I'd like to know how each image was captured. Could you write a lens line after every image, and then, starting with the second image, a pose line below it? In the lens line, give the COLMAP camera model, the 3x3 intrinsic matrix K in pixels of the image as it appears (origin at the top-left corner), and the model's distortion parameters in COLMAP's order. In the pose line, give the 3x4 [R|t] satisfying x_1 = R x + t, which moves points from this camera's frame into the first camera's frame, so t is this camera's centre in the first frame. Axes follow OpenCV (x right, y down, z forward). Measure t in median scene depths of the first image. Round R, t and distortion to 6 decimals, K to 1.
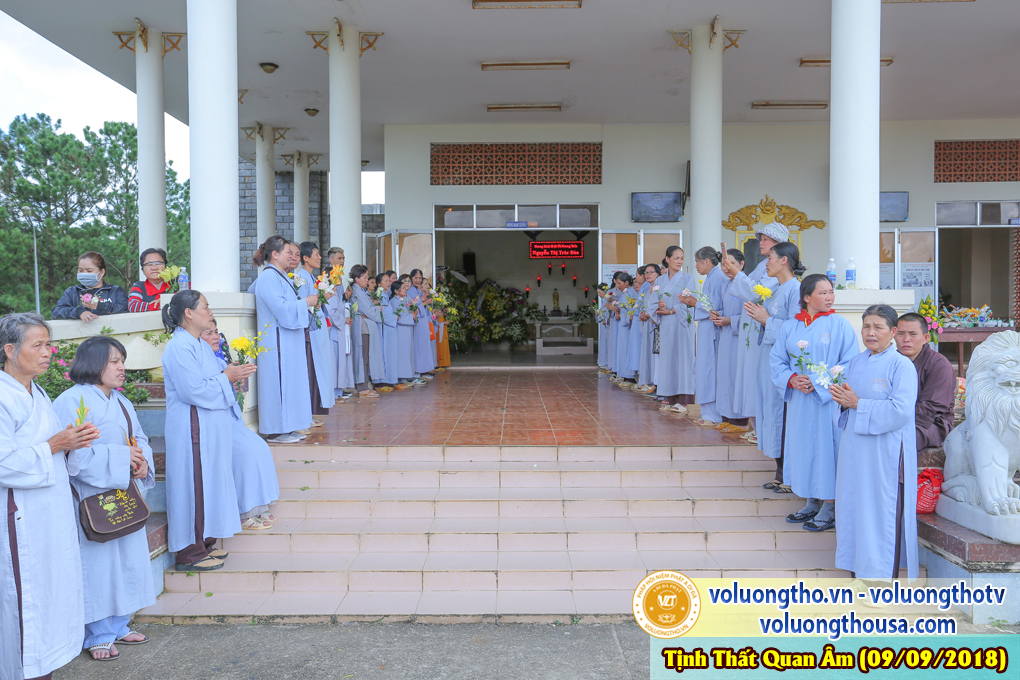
lens RADIAL K [[876.8, 0, 512.1], [0, 876.8, 338.4], [0, 0, 1]] dist [0.002963, -0.004134]
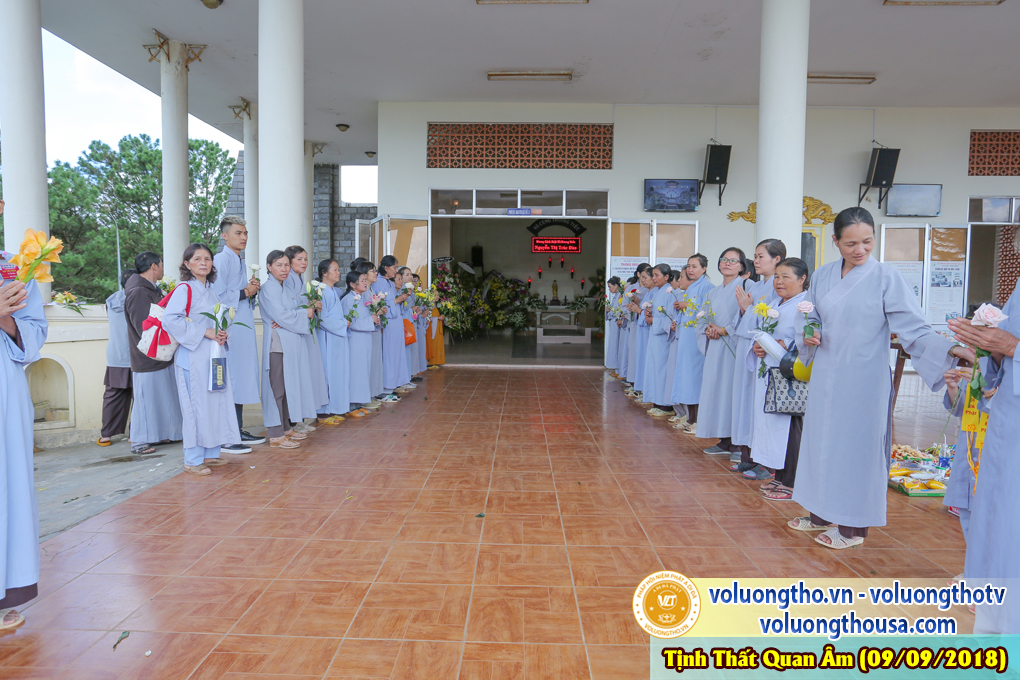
lens RADIAL K [[614.2, 0, 507.4], [0, 614.2, 337.1], [0, 0, 1]] dist [-0.040203, 0.003163]
pose [[0.999727, 0.017132, -0.015910, 0.005196], [-0.016493, 0.999084, 0.039477, -0.022991], [0.016572, -0.039204, 0.999094, 0.346554]]
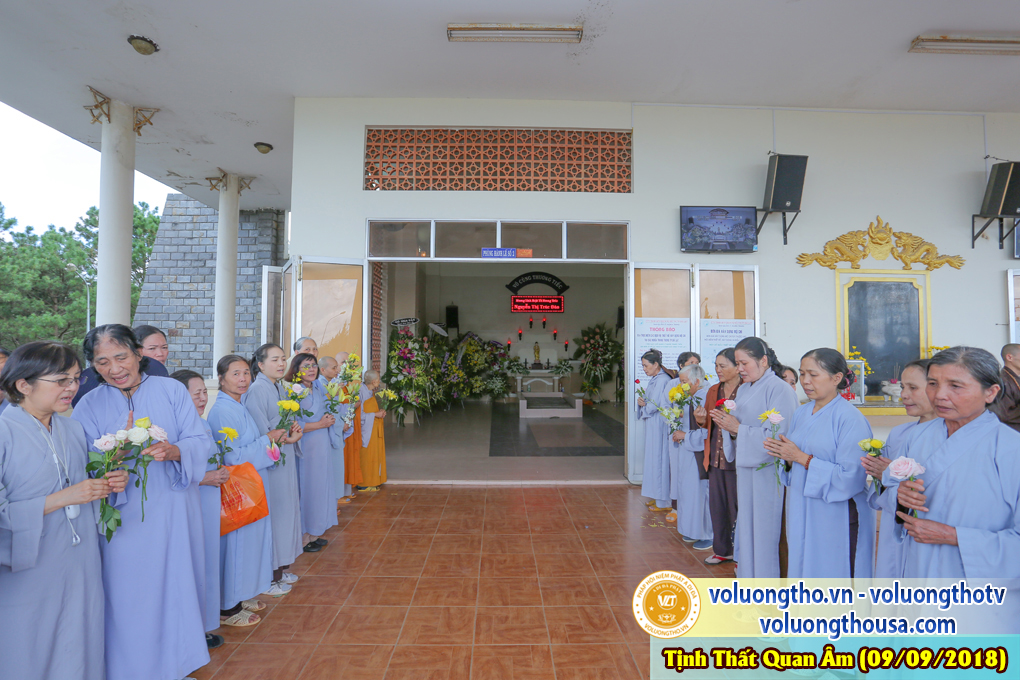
lens RADIAL K [[507.2, 0, 502.9], [0, 507.2, 335.9], [0, 0, 1]] dist [-0.035937, 0.000134]
pose [[0.999850, 0.010376, 0.013855, 0.003554], [-0.009654, 0.998640, -0.051231, -0.051538], [-0.014368, 0.051089, 0.998591, 0.636208]]
